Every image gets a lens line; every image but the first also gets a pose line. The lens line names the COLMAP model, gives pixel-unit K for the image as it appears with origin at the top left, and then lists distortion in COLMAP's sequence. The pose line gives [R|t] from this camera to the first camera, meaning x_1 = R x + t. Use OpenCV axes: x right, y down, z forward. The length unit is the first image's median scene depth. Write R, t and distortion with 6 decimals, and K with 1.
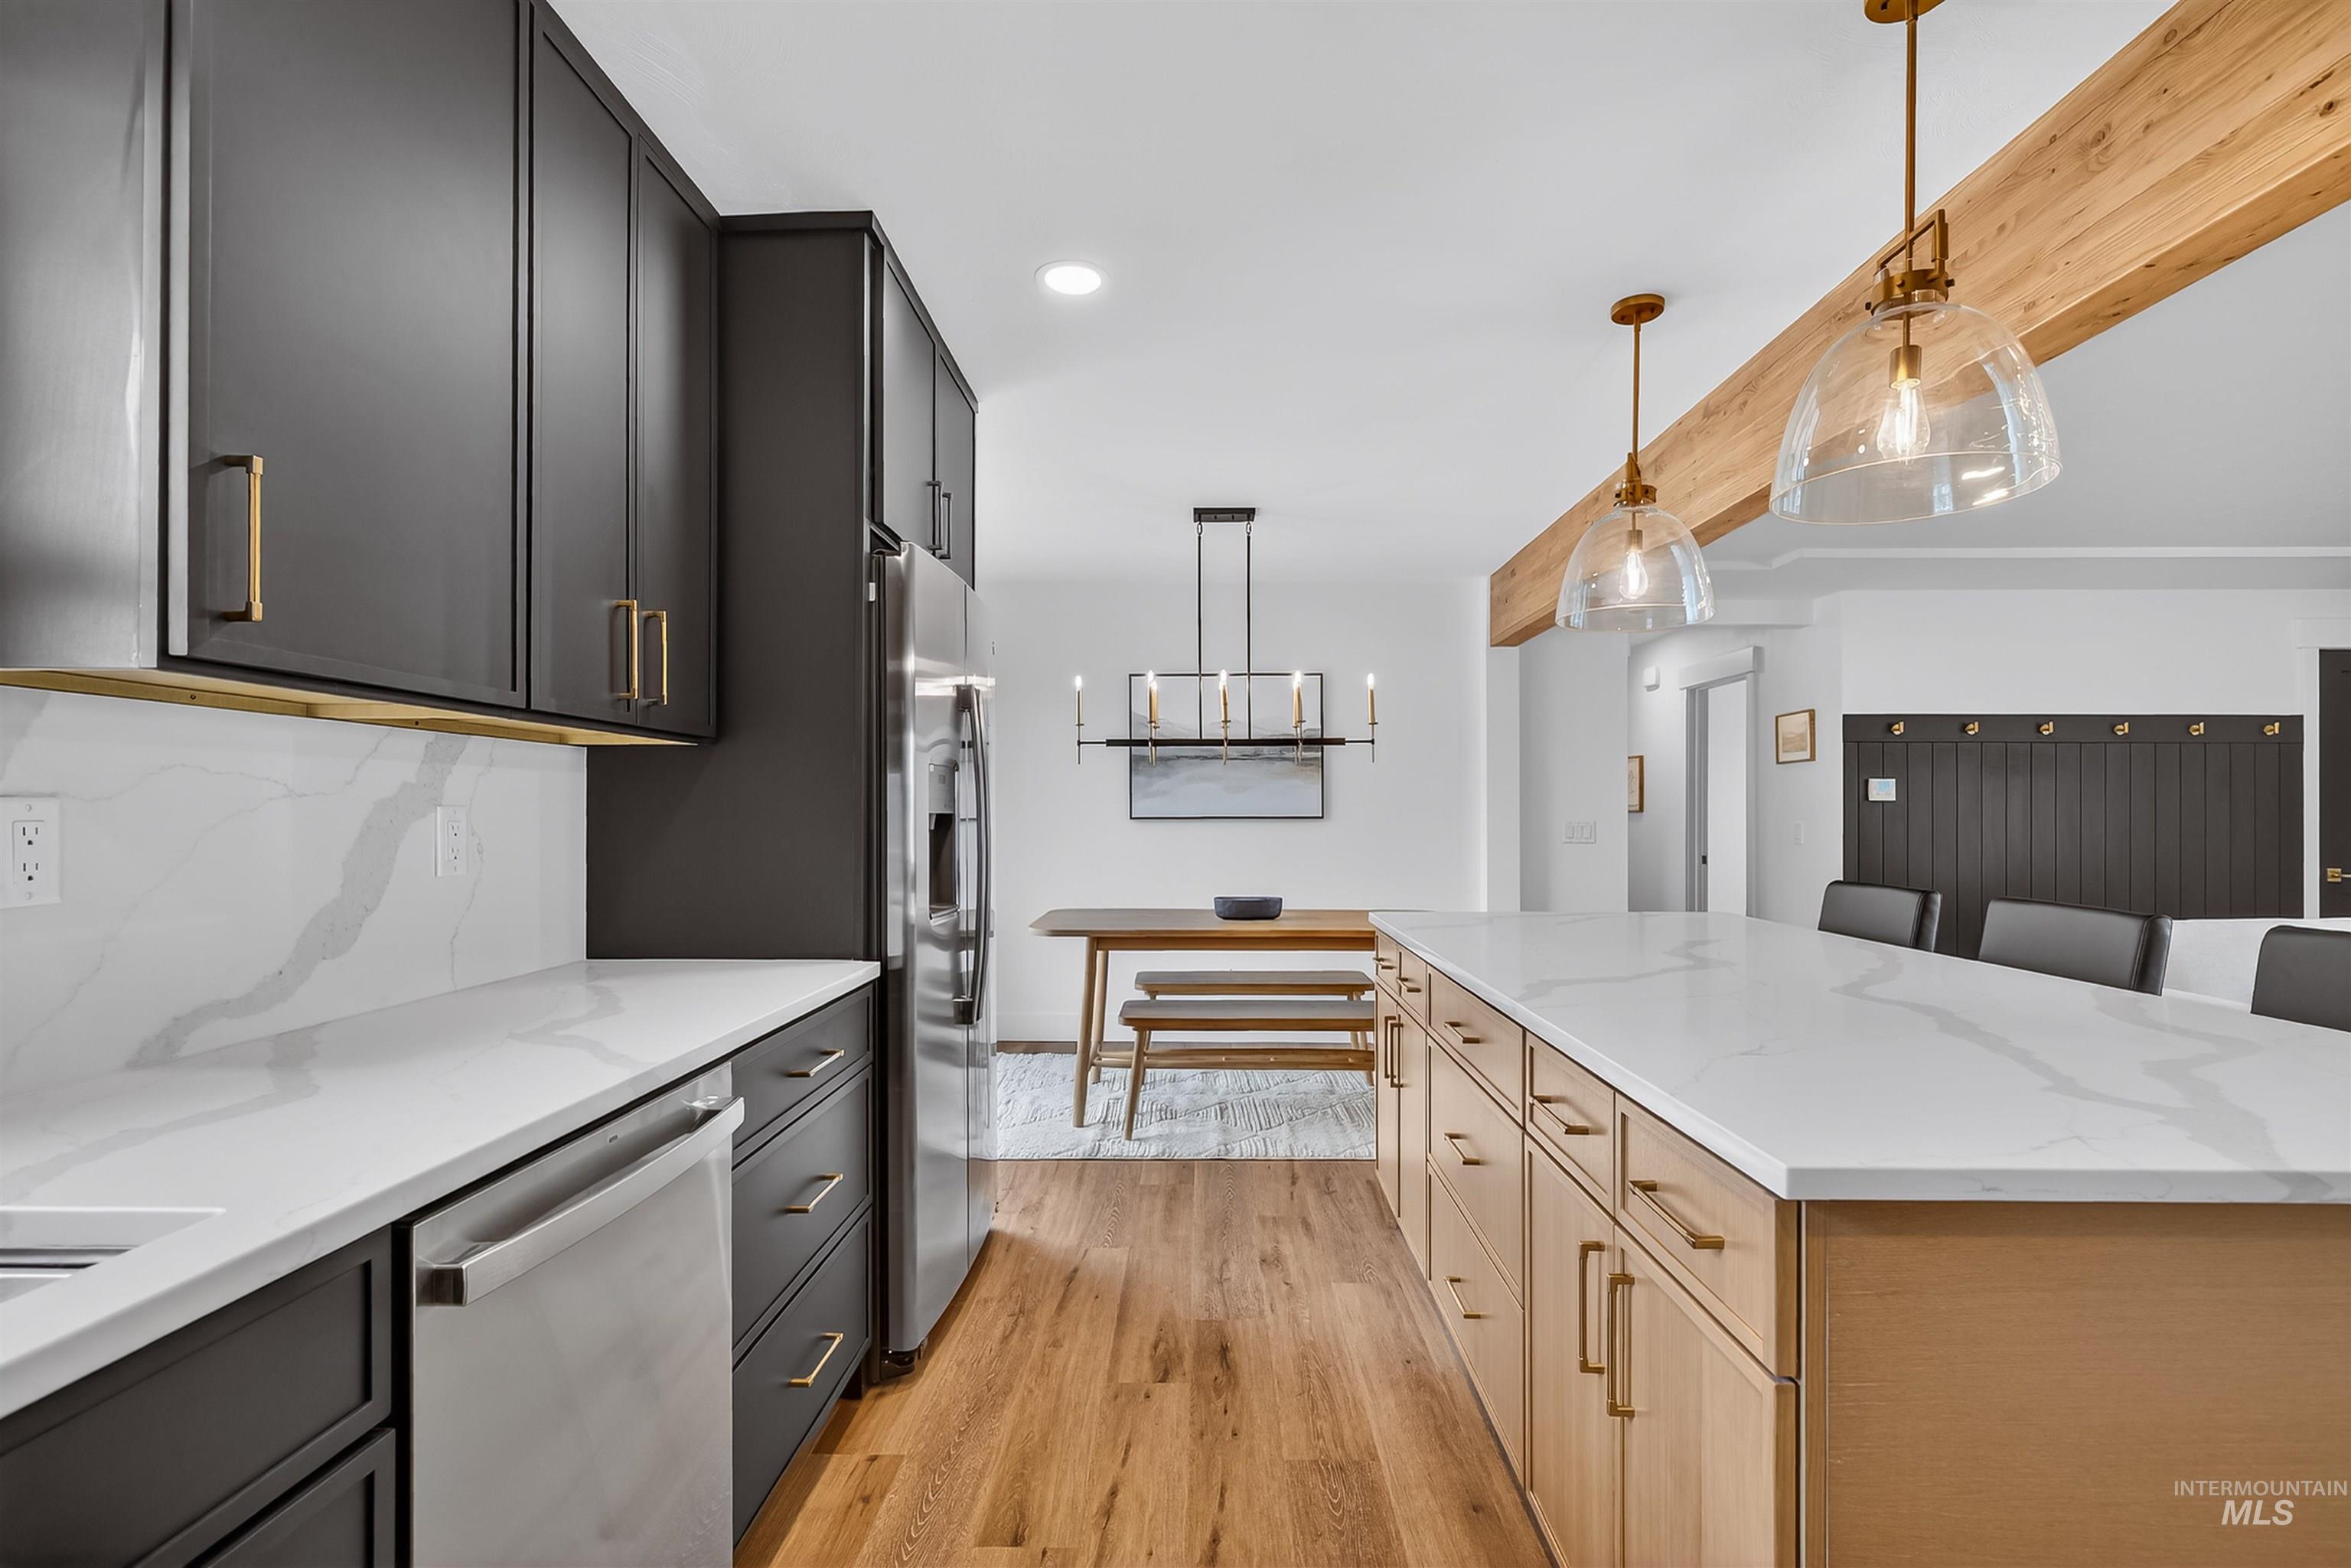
lens RADIAL K [[1065.5, 0, 1179.2], [0, 1065.5, 808.7], [0, 0, 1]] dist [0.000393, -0.001218]
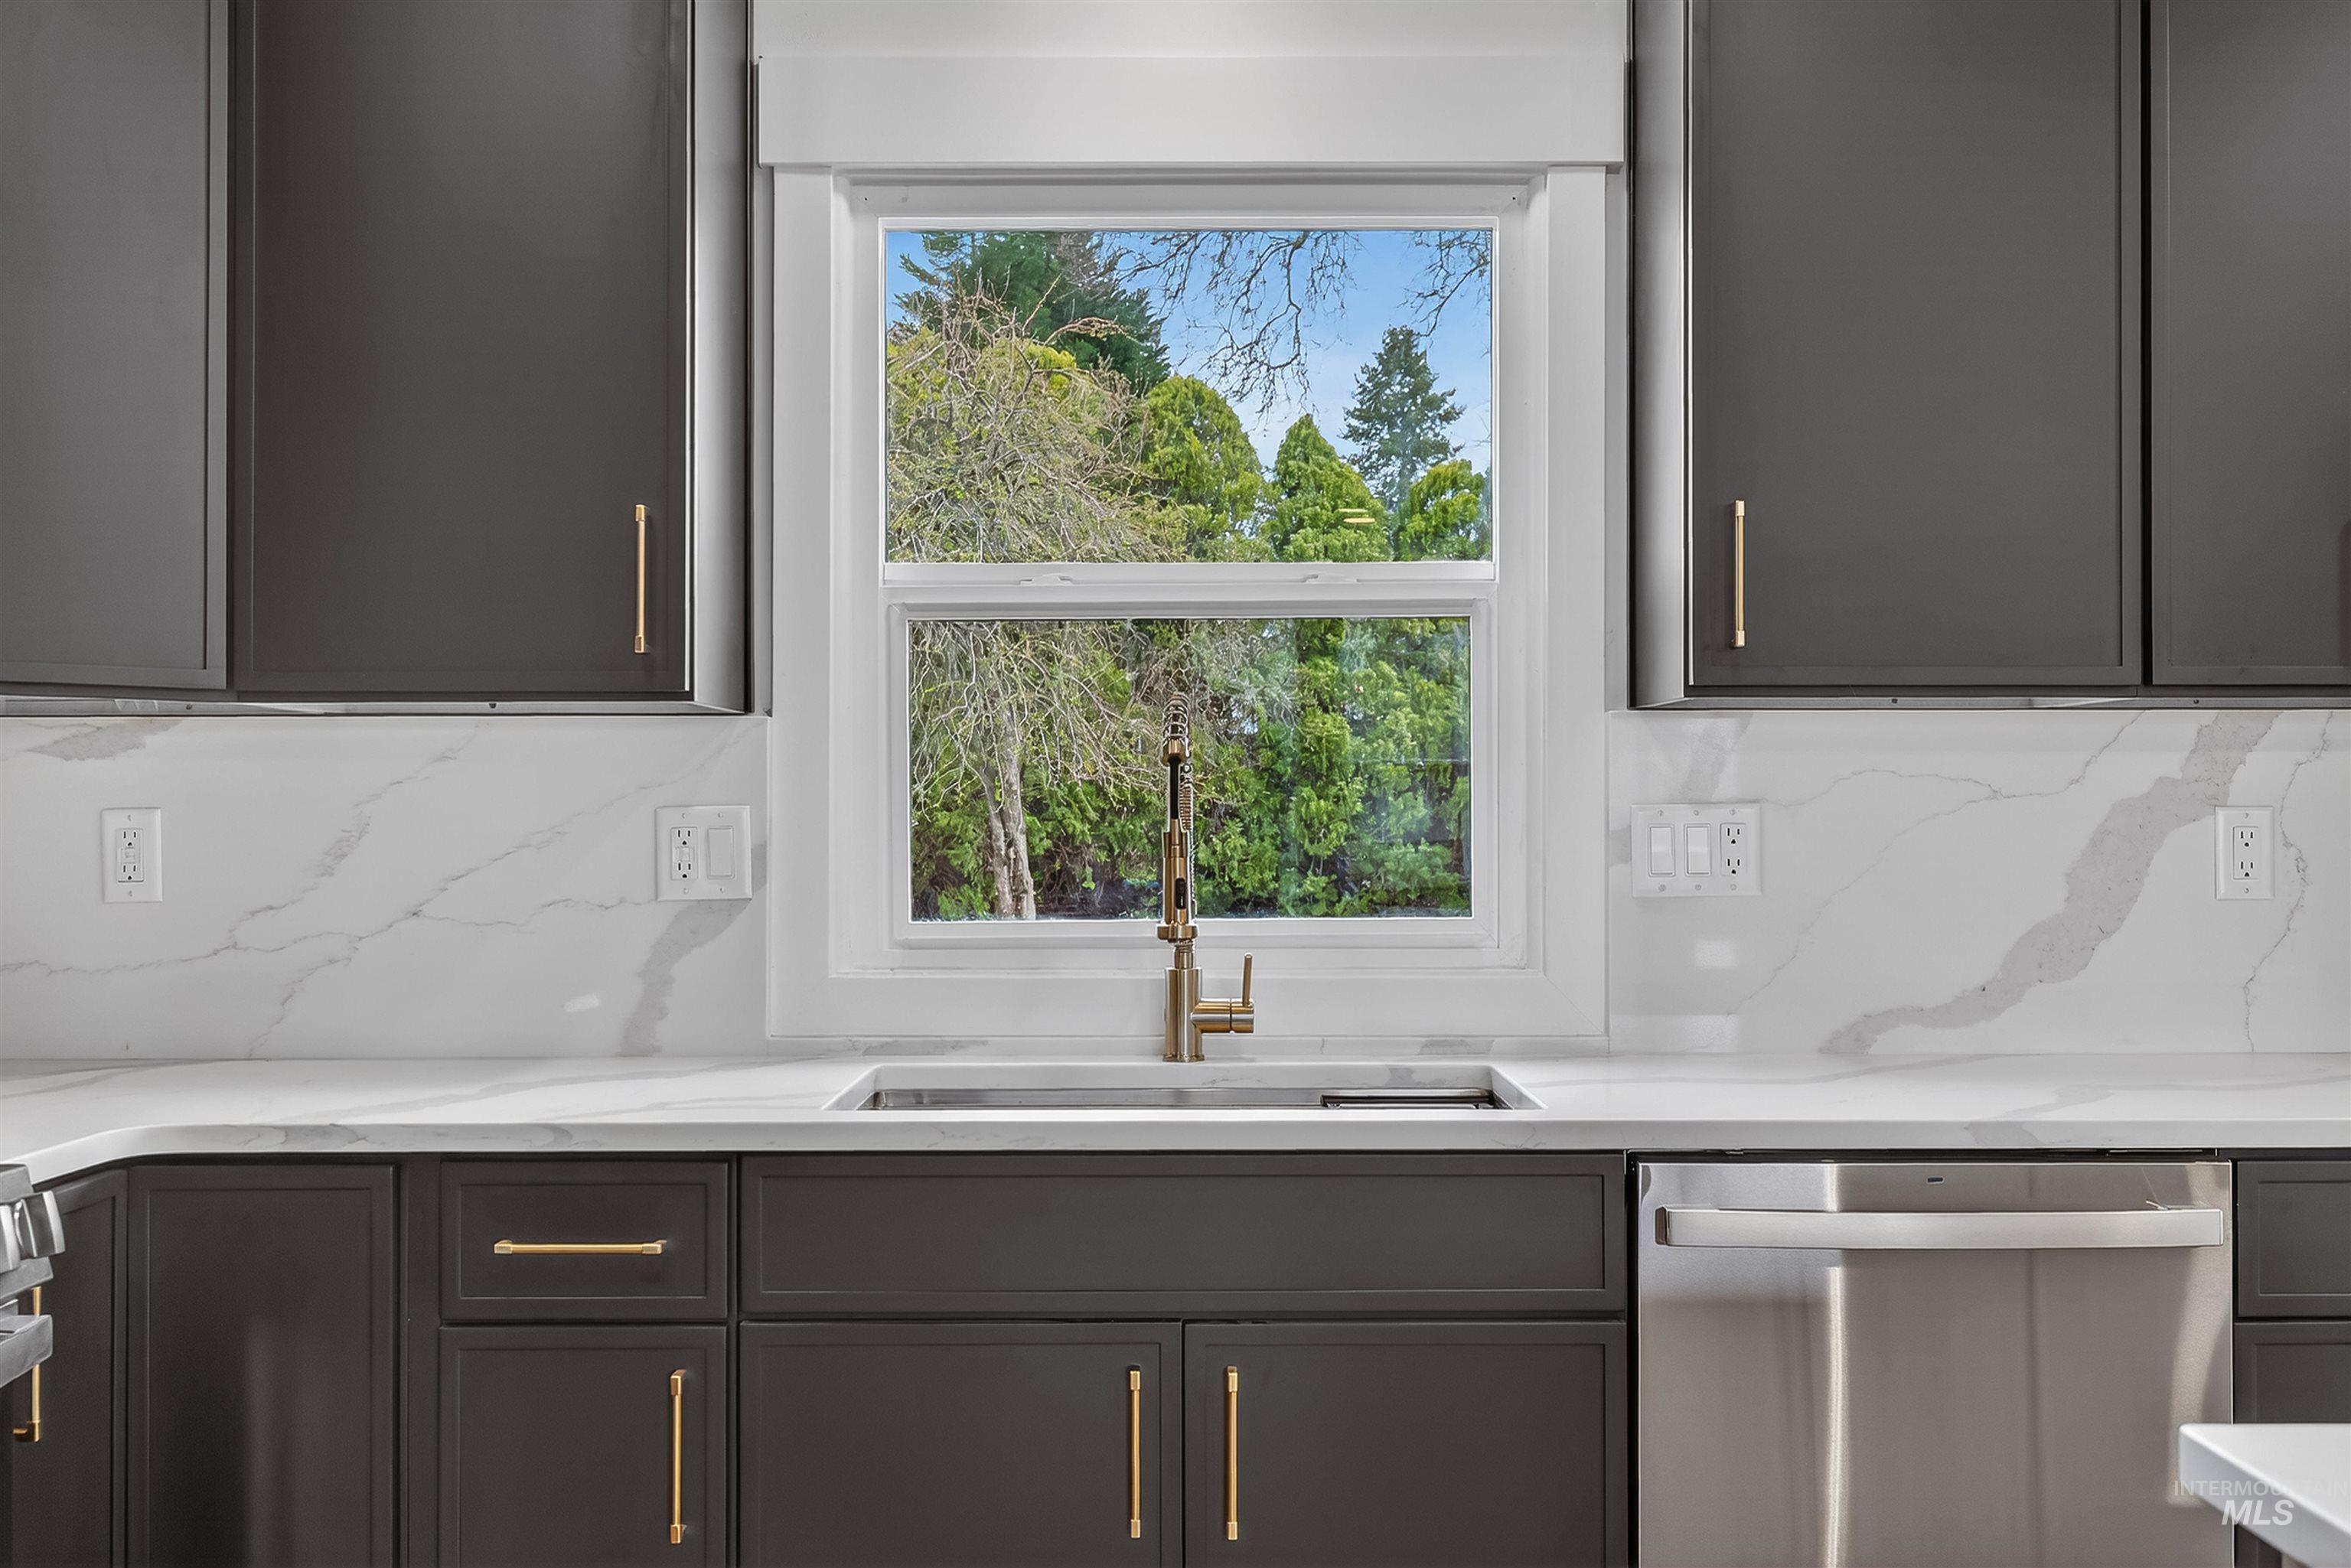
lens RADIAL K [[2273.6, 0, 1193.1], [0, 2273.6, 797.0], [0, 0, 1]] dist [0.006743, -0.012967]
pose [[0.036199, -0.008421, -0.999309, 0.851727], [0.004637, 0.999955, -0.008259, 0.000320], [0.999334, -0.004335, 0.036236, 0.186104]]
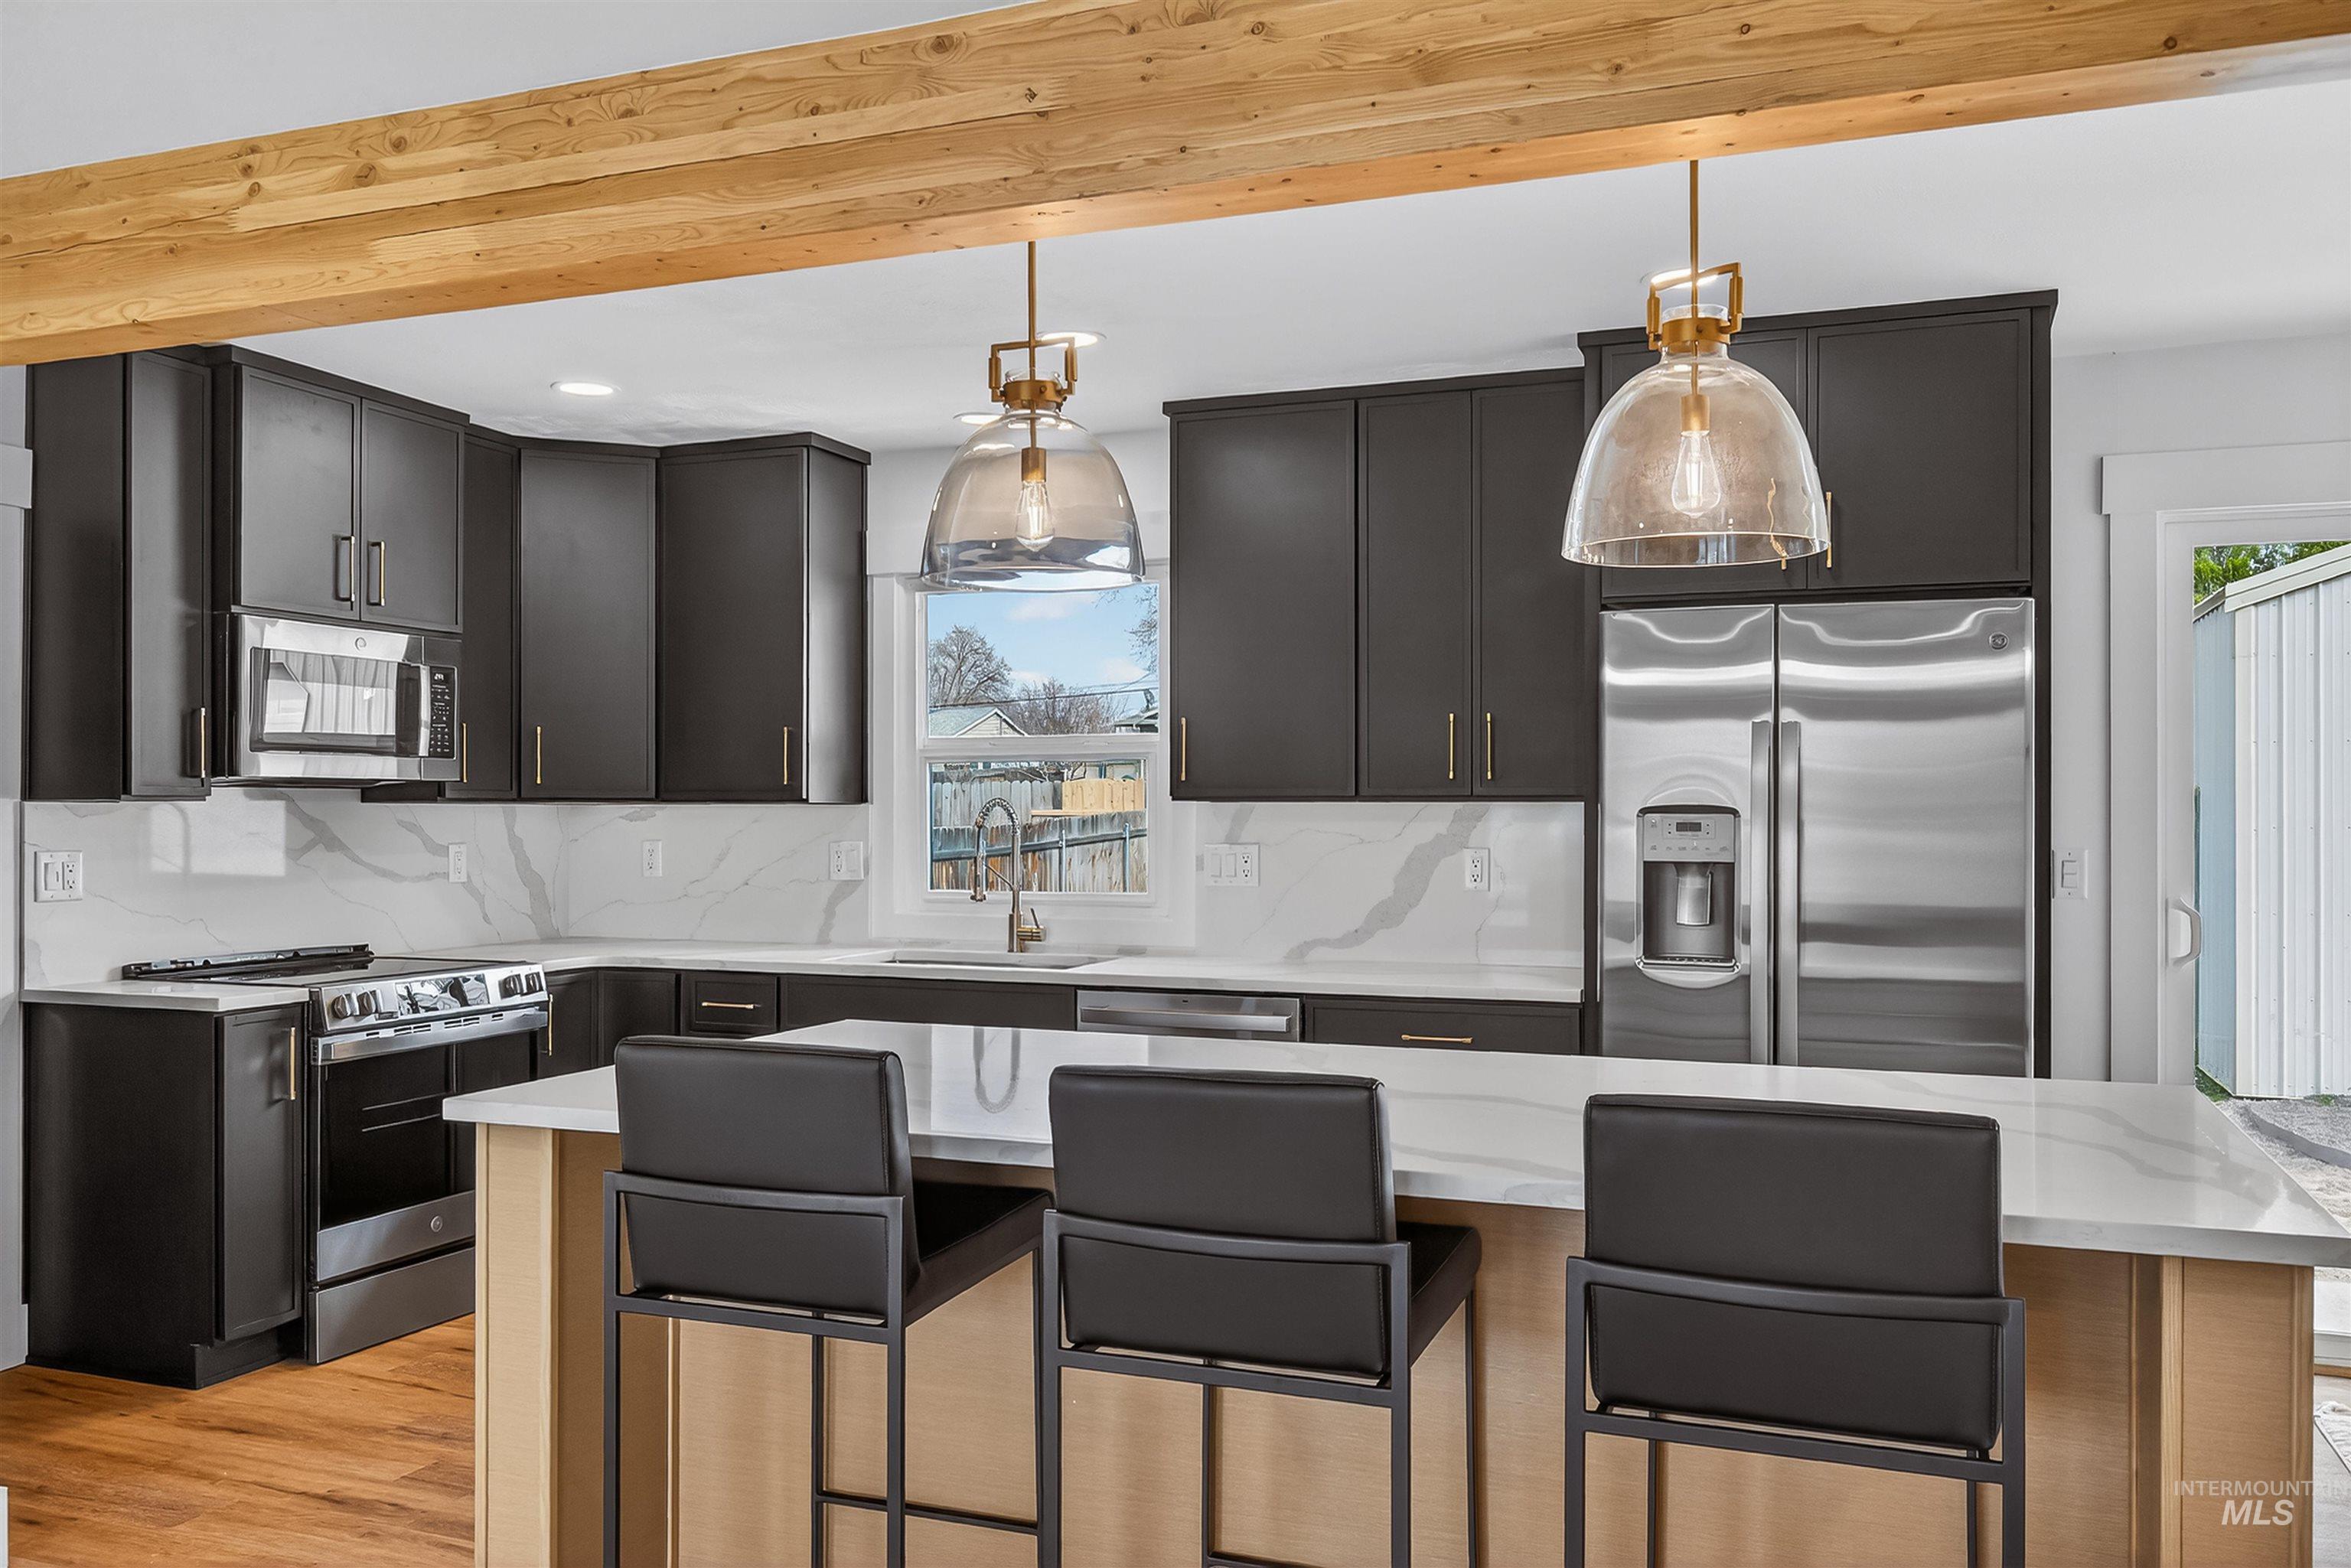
lens RADIAL K [[1831.6, 0, 1176.3], [0, 1831.6, 804.3], [0, 0, 1]] dist [0.012640, -0.015838]
pose [[-0.341459, -0.003917, -0.939889, 1.927983], [0.002655, 0.999983, -0.005132, -0.051049], [0.939893, -0.004248, -0.341443, 1.429561]]
